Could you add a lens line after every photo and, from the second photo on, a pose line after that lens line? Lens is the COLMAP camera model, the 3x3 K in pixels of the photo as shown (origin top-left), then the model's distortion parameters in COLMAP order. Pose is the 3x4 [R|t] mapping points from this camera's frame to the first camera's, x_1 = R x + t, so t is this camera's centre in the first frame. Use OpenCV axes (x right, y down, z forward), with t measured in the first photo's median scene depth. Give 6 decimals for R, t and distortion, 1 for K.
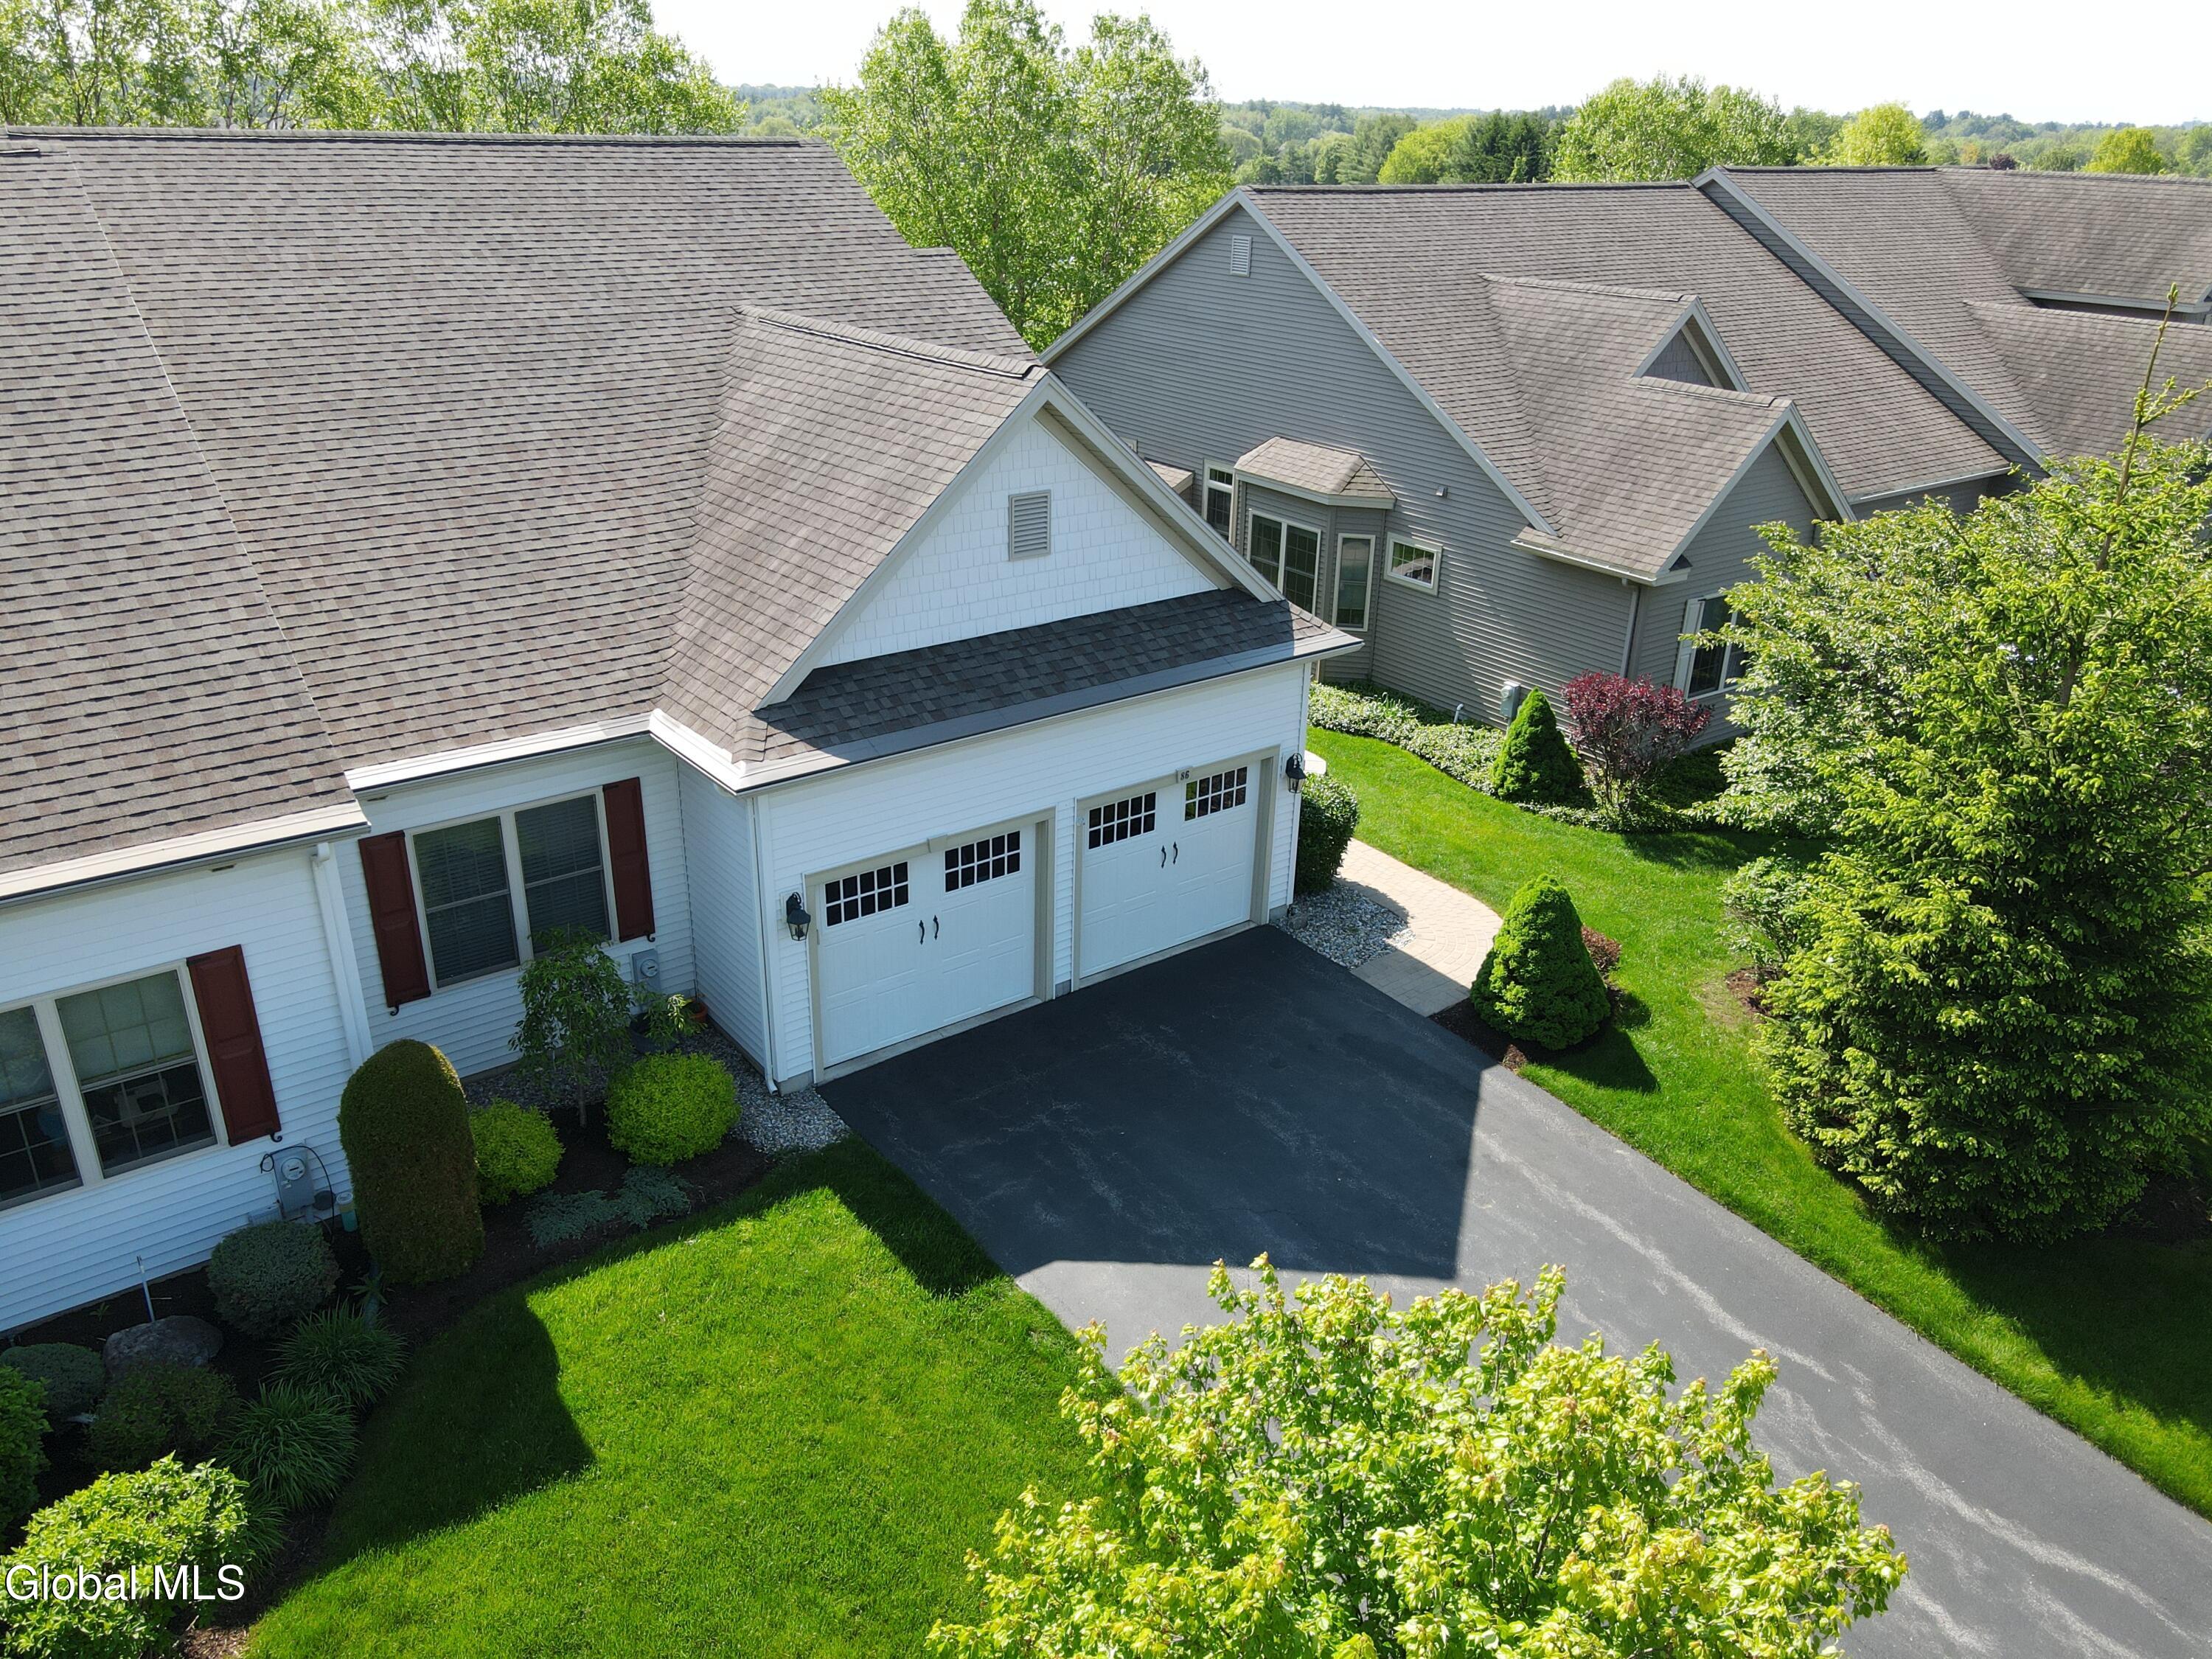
lens RADIAL K [[1659.3, 0, 1106.0], [0, 1659.3, 829.5], [0, 0, 1]] dist [-0.005937, 0.005460]
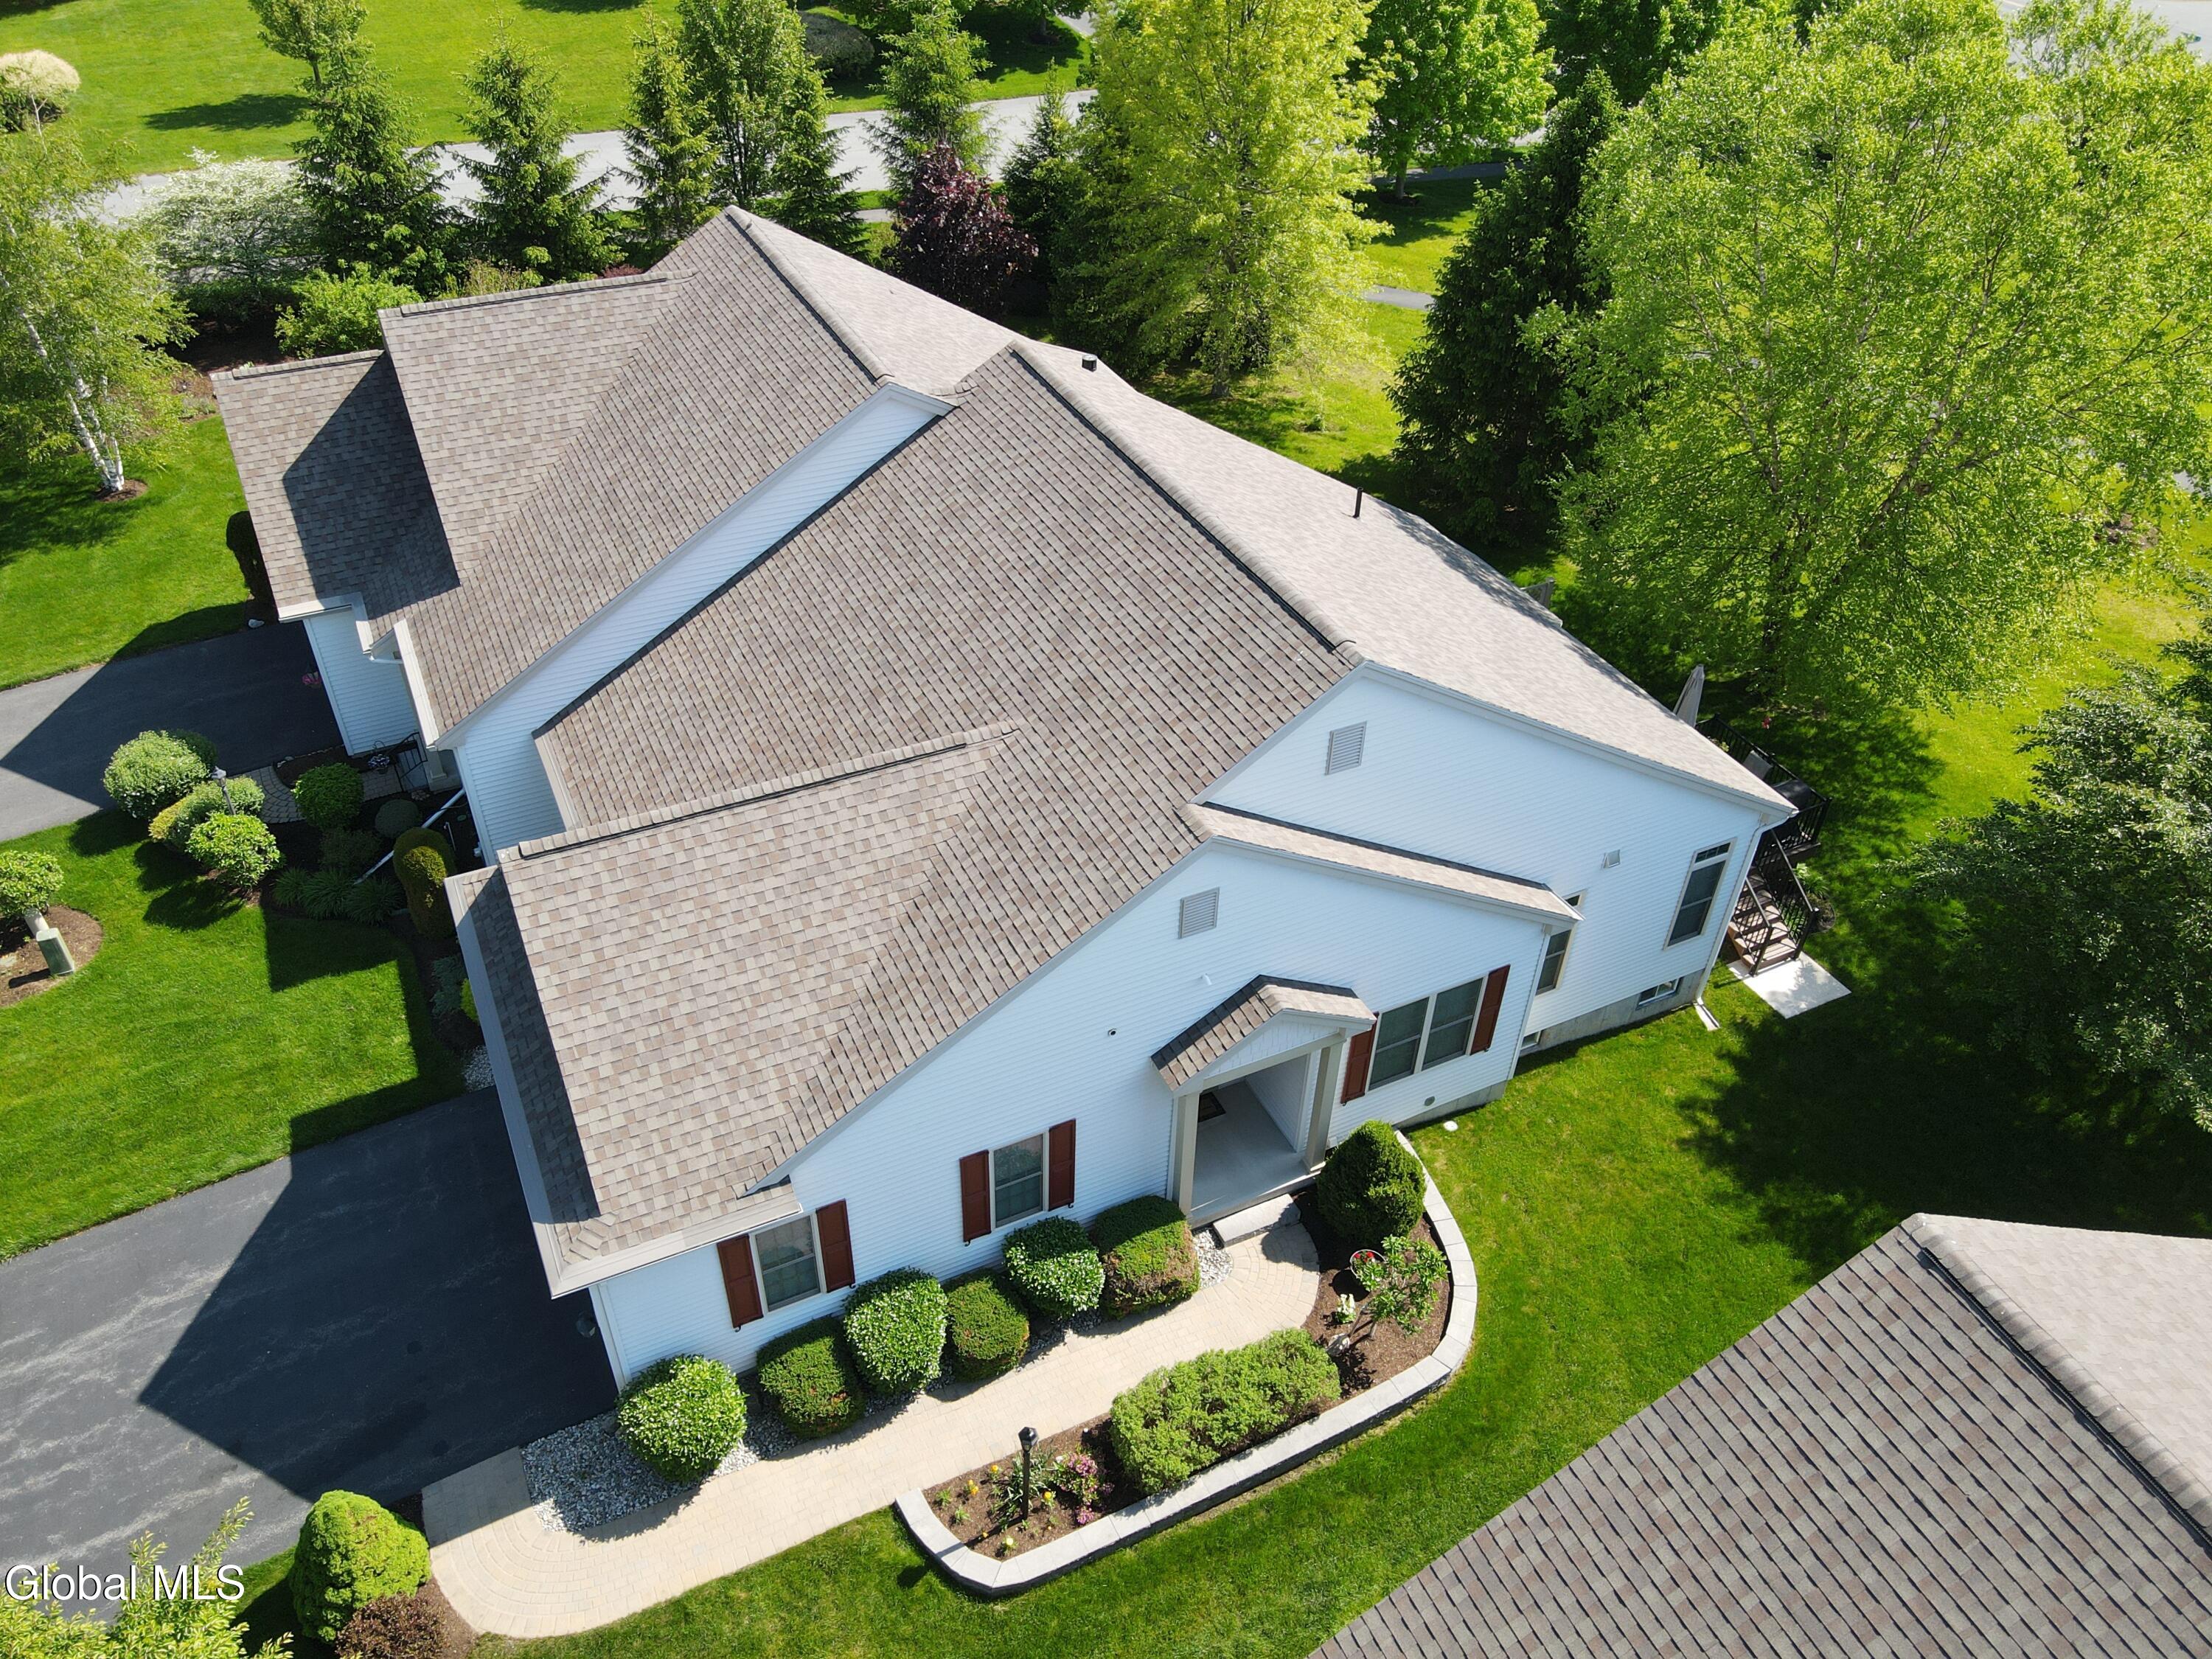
lens RADIAL K [[1629.7, 0, 1099.5], [0, 1629.7, 831.4], [0, 0, 1]] dist [0.017069, -0.010600]
pose [[-0.200314, 0.604975, -0.770636, 0.708795], [-0.419277, 0.657977, 0.625518, -1.092026], [0.885484, 0.448410, 0.121850, 1.132809]]
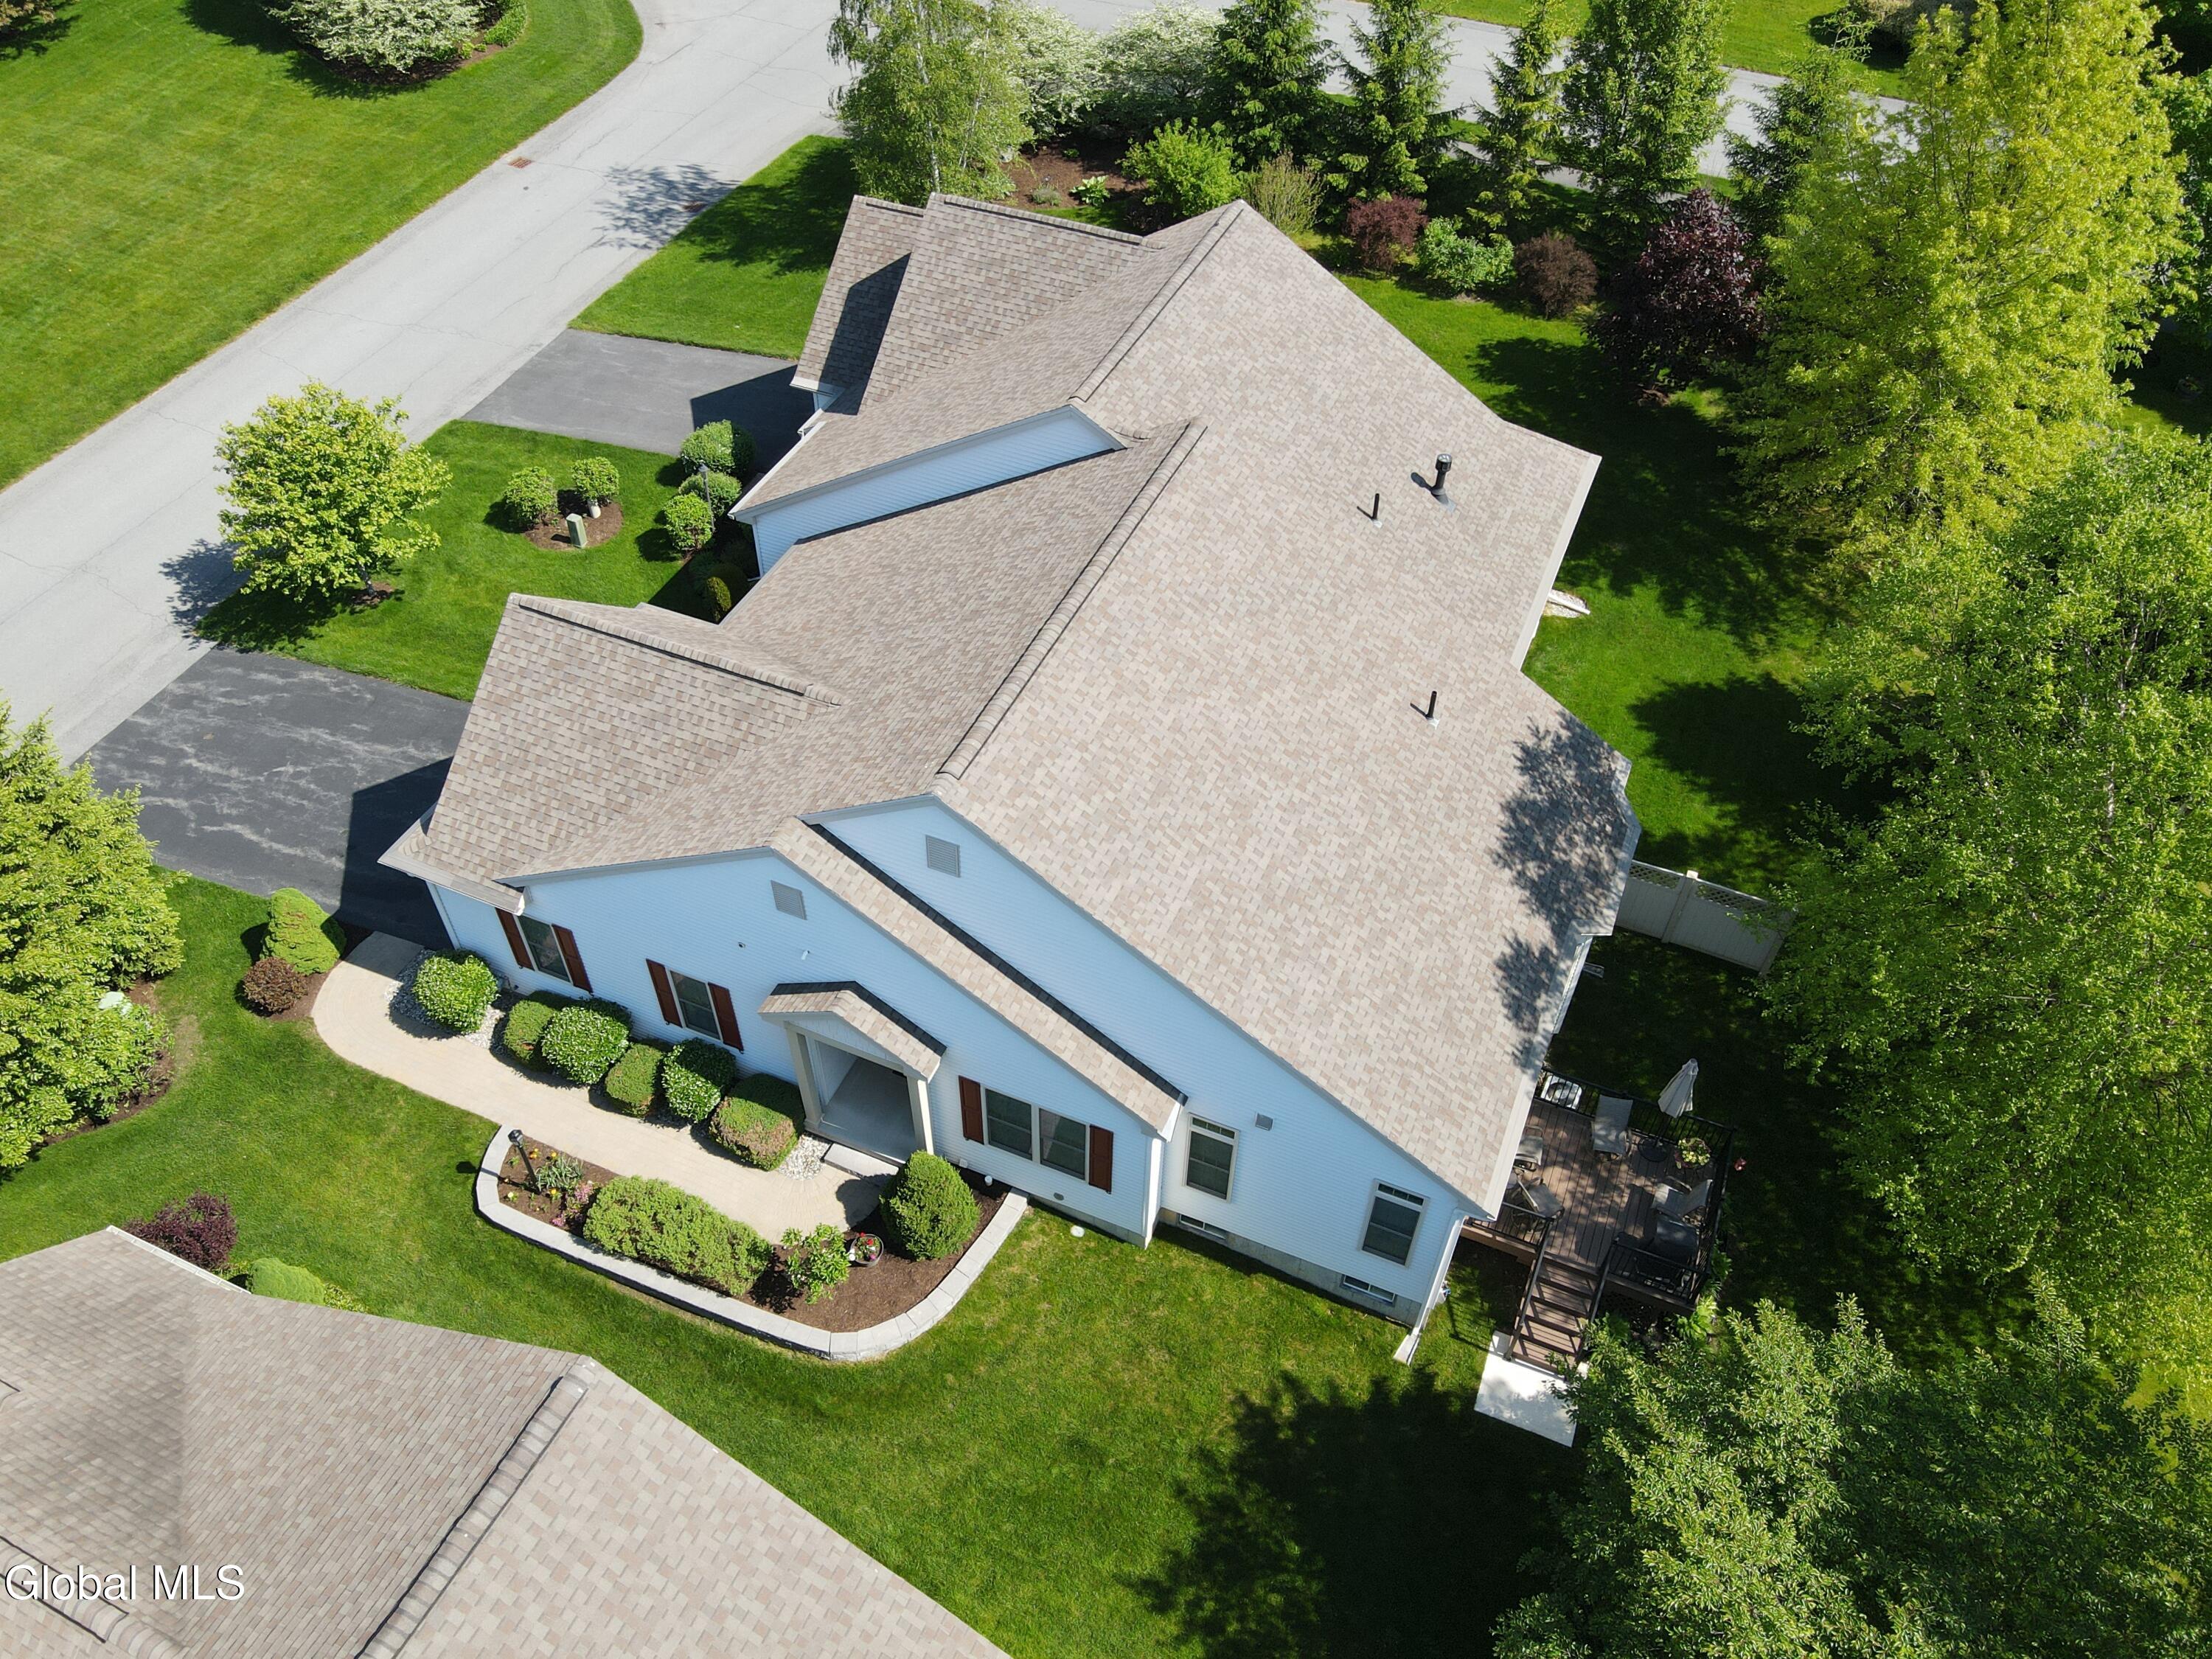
lens RADIAL K [[1629.7, 0, 1099.5], [0, 1629.7, 831.4], [0, 0, 1]] dist [0.017069, -0.010600]
pose [[-0.870496, 0.339170, -0.356652, 0.105406], [-0.220756, 0.378598, 0.898849, -1.707986], [0.439890, 0.861178, -0.254694, 1.776267]]
